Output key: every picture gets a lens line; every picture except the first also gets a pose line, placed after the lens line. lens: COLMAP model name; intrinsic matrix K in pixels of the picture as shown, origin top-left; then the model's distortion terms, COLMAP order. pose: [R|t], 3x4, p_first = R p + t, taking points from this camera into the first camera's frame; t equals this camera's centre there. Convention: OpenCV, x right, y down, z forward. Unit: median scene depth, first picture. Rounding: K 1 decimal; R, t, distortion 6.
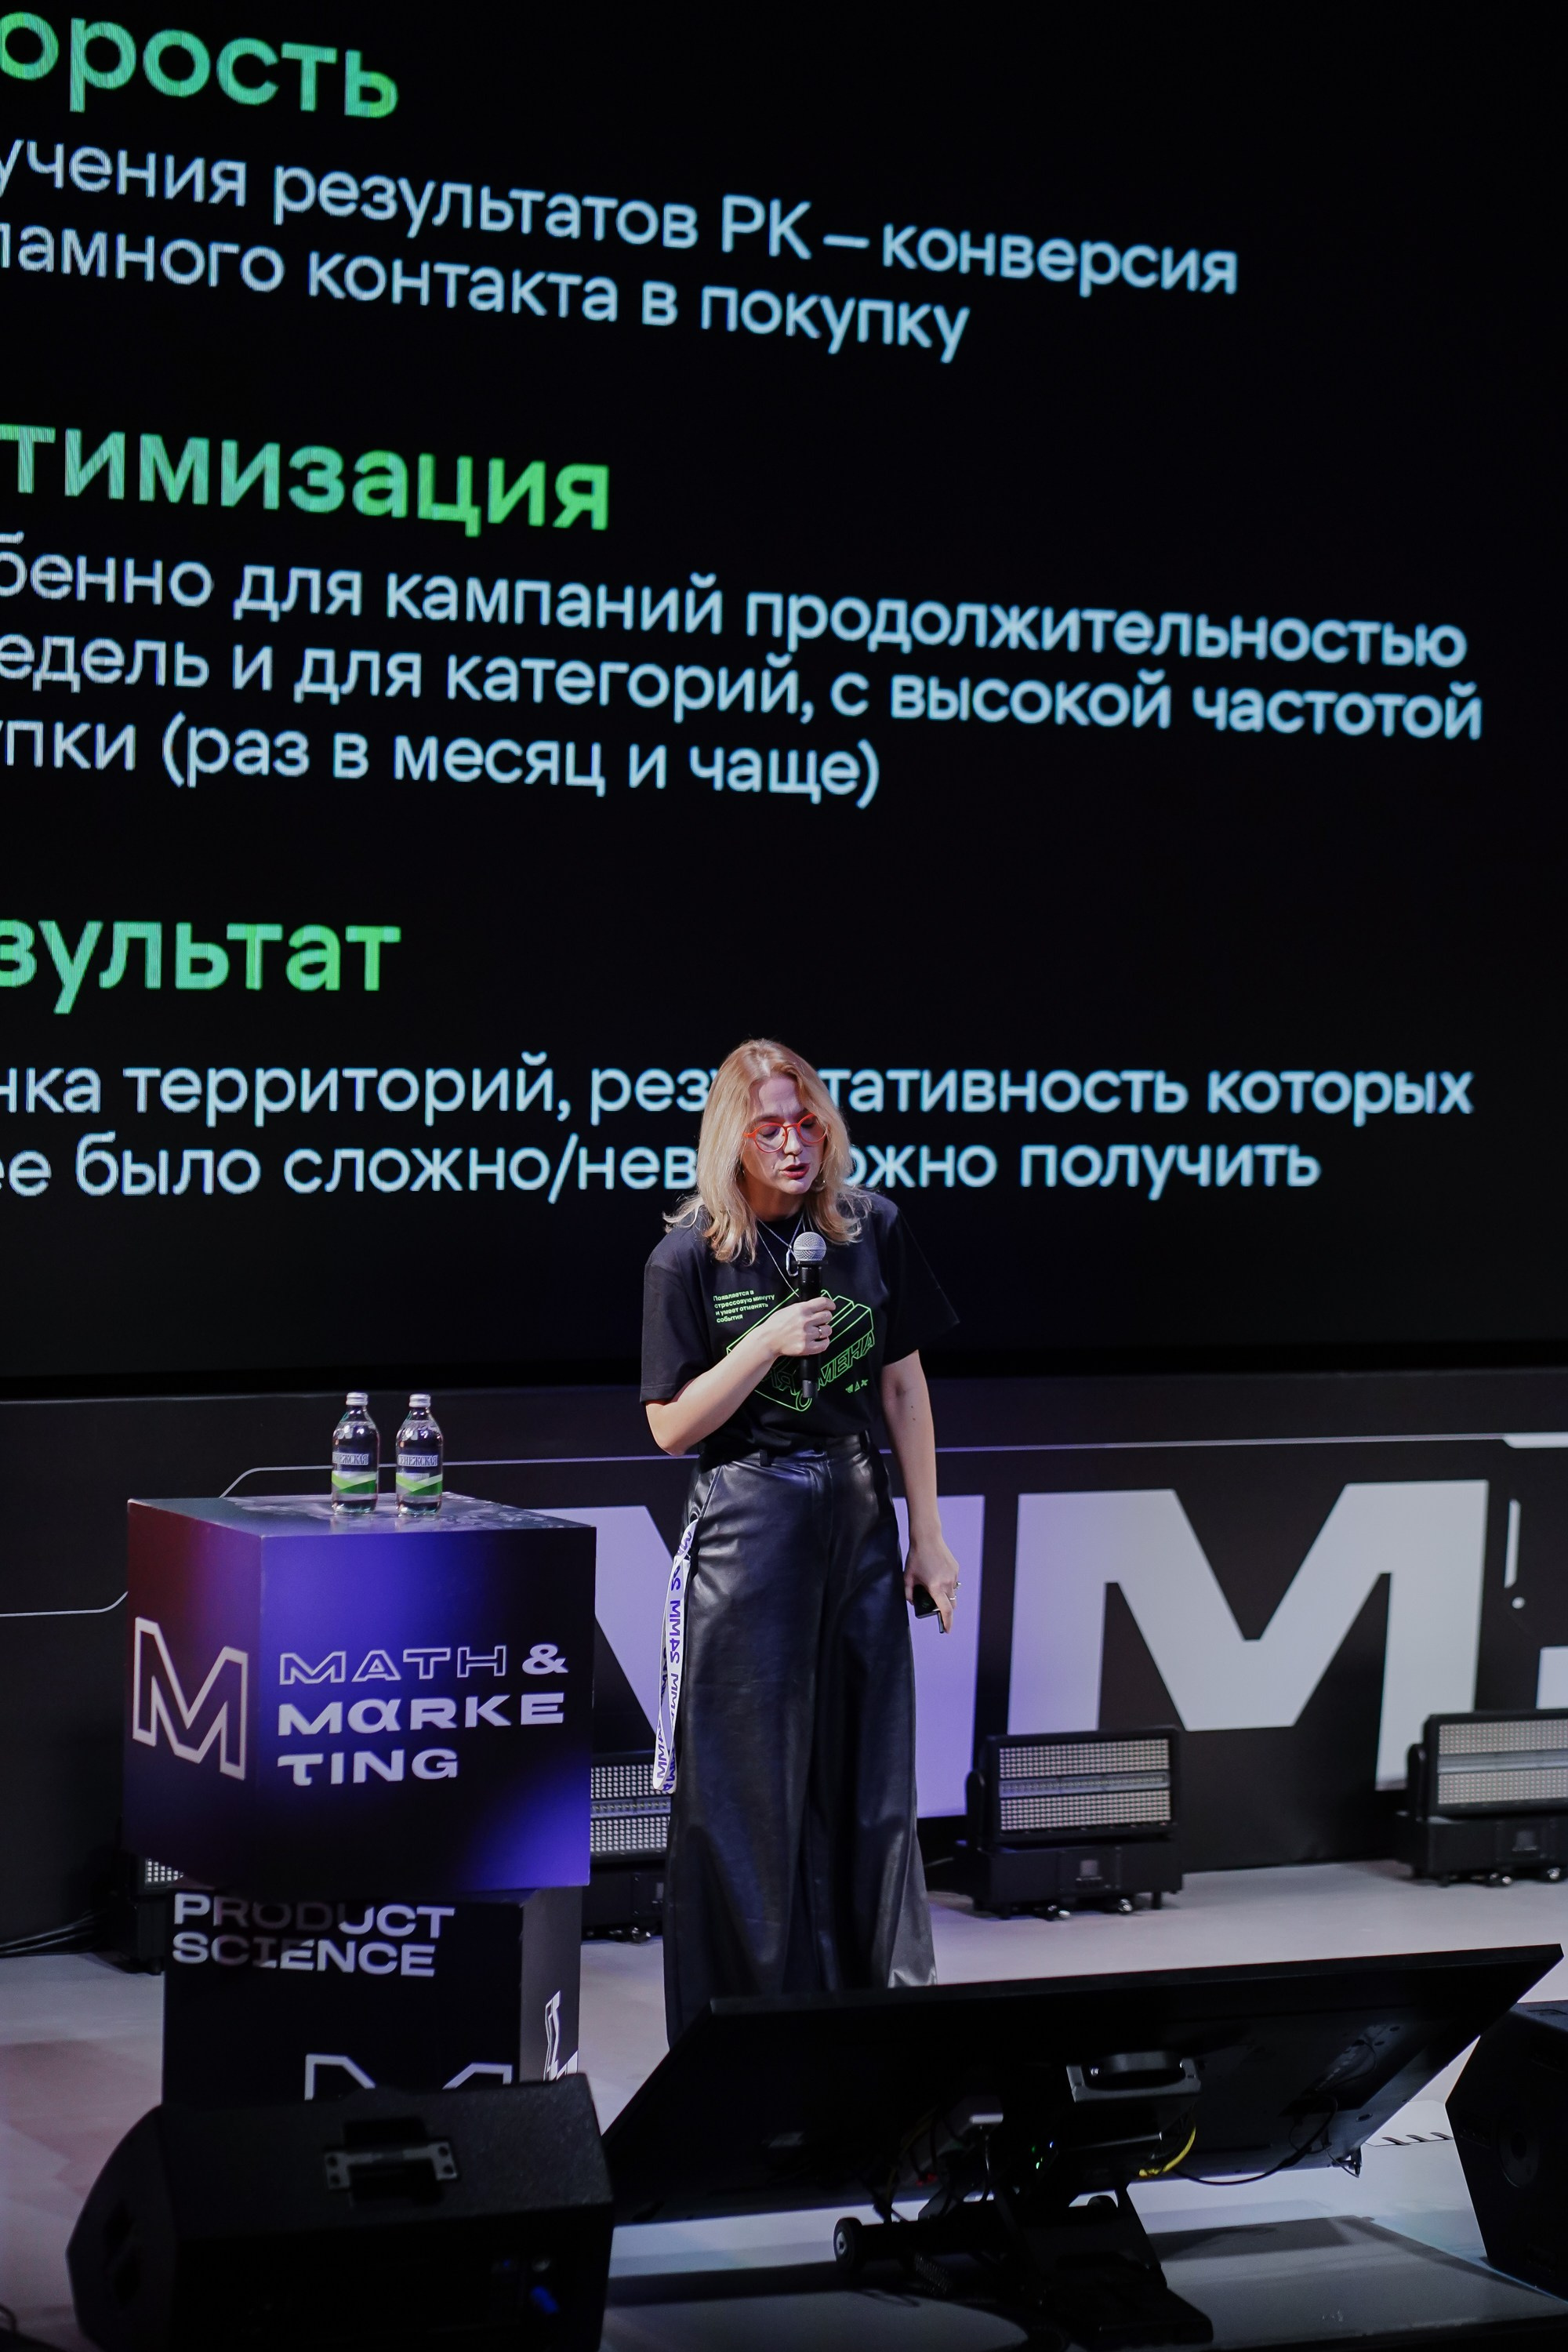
lens RADIAL K [[5569.8, 0, 724.3], [0, 5569.8, 1217.0], [0, 0, 1]] dist [0.011279, 0.000000]
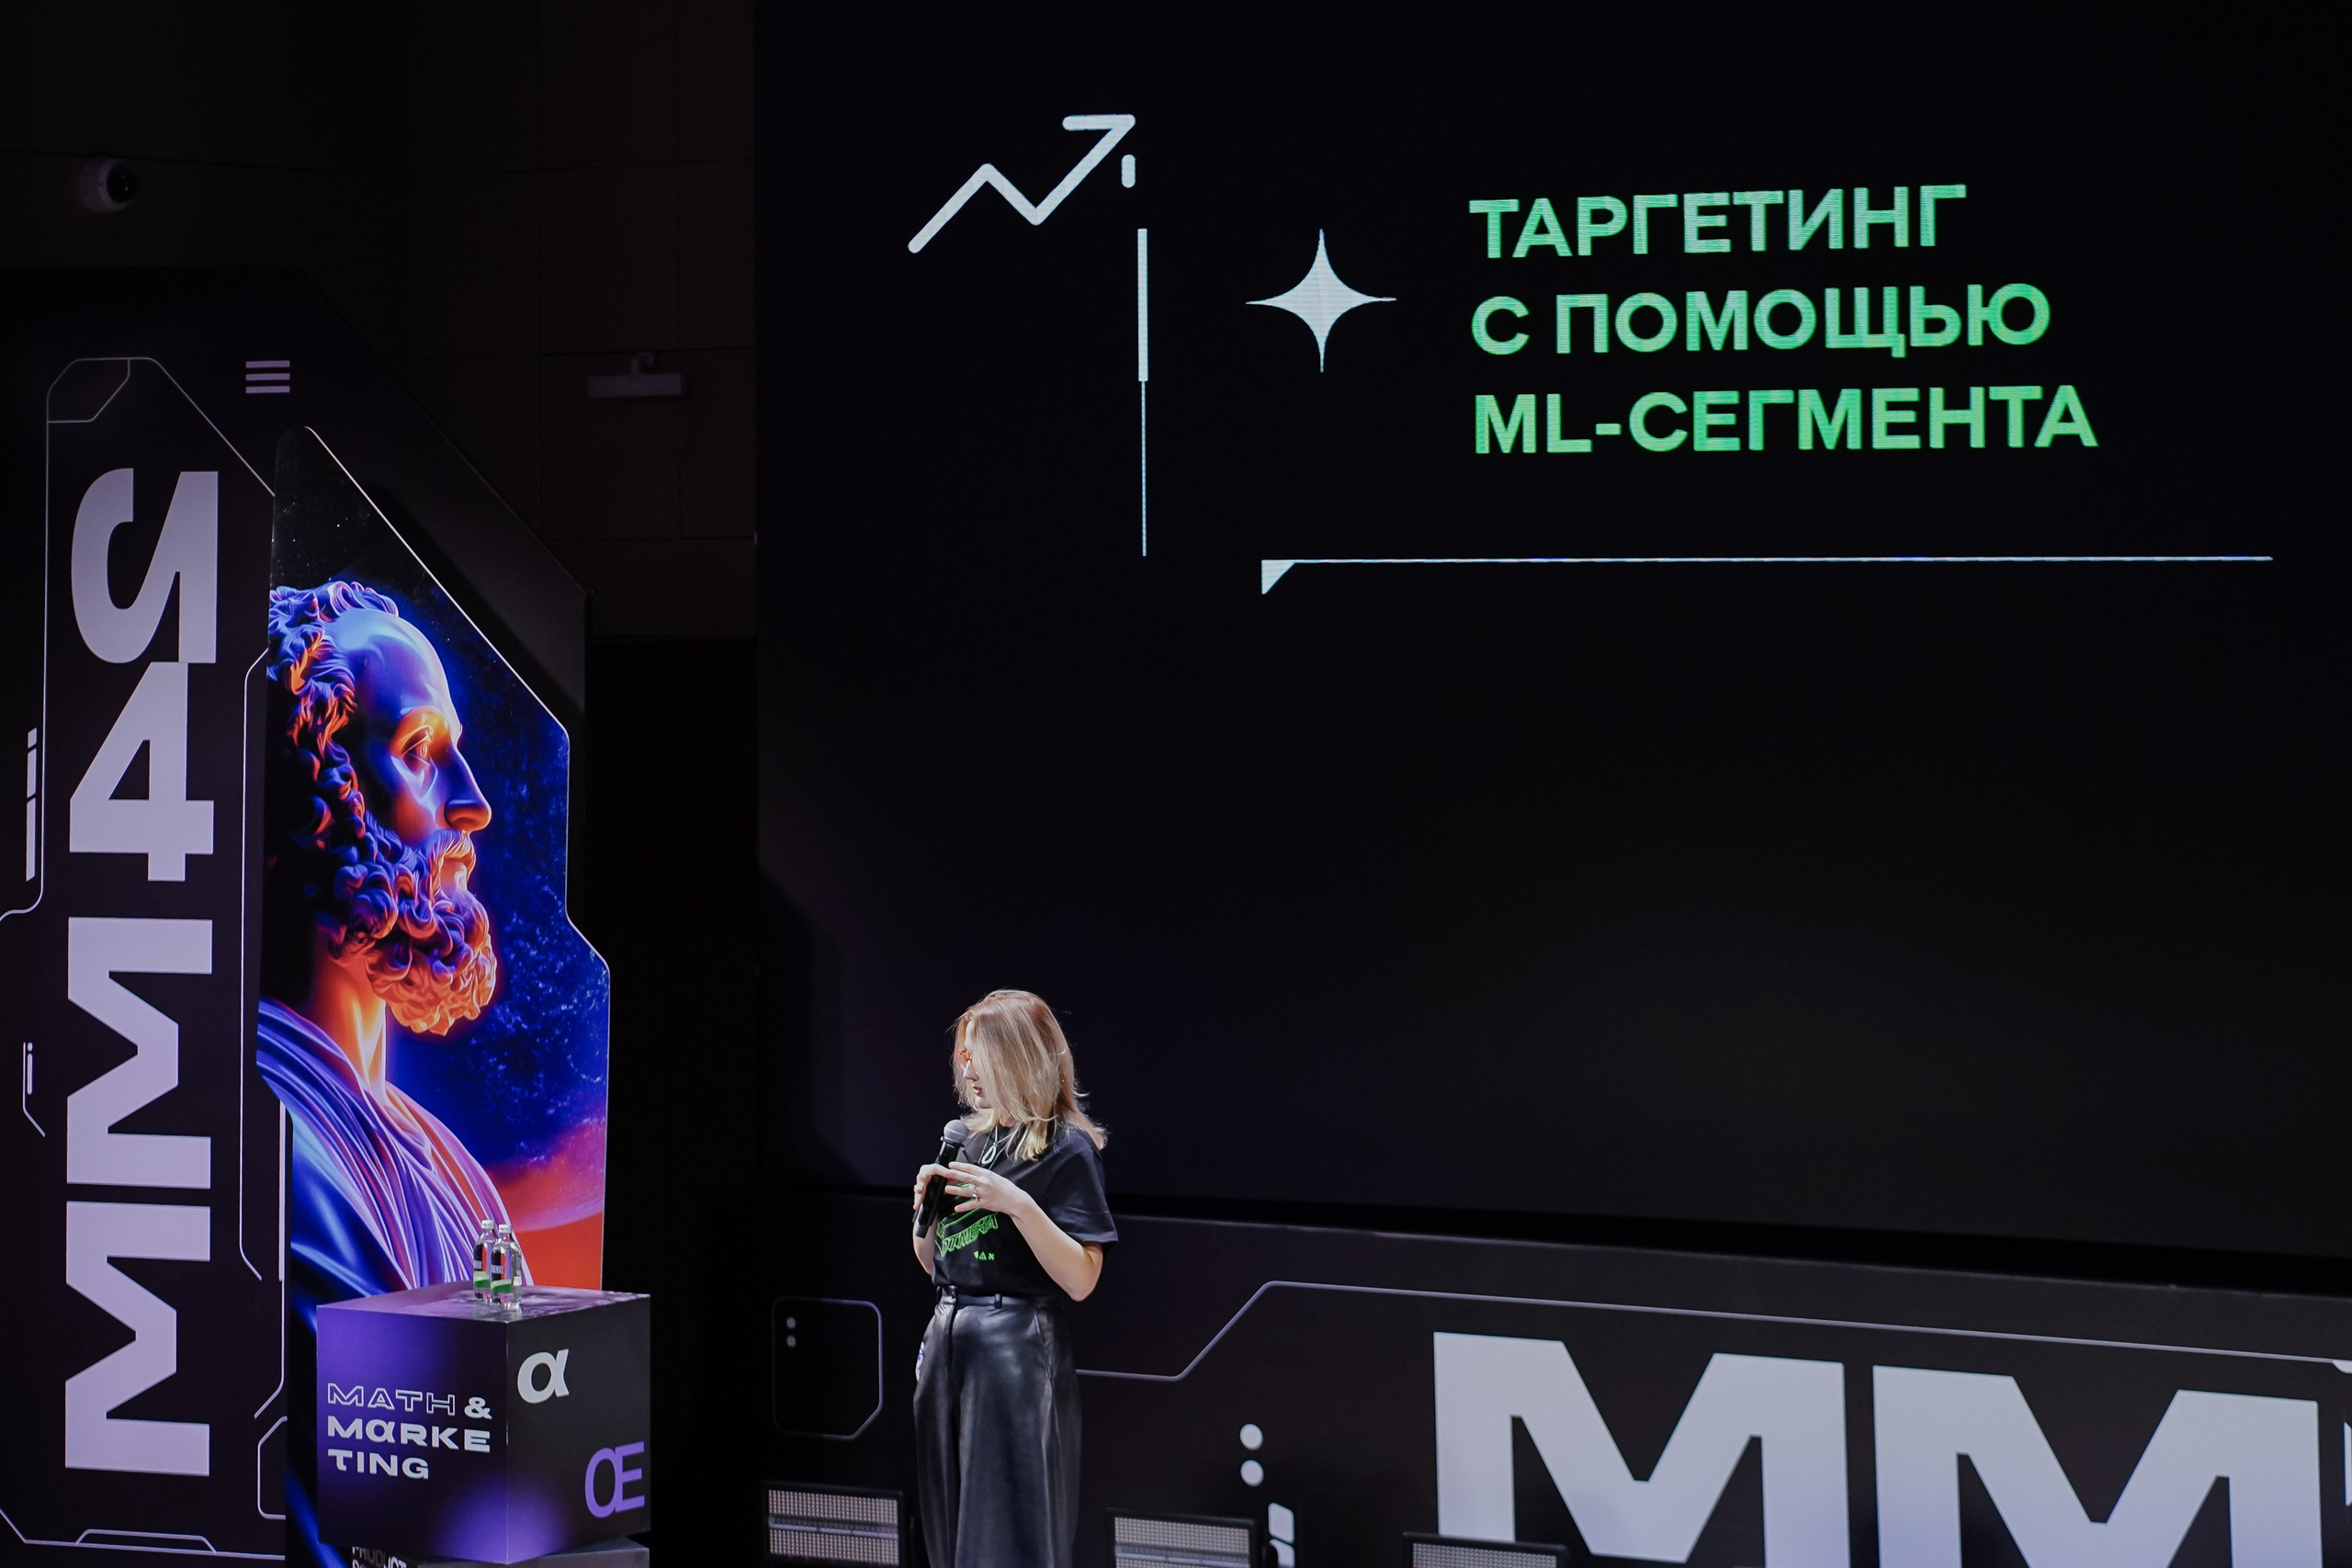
lens RADIAL K [[6287.8, 0, 1134.4], [0, 6287.8, 624.6], [0, 0, 1]] dist [0.024864, 0.000000]
pose [[0.518939, -0.004809, -0.854797, 1.119454], [-0.025627, 0.999447, -0.021181, -0.074099], [0.854427, 0.032897, 0.518529, 0.198670]]
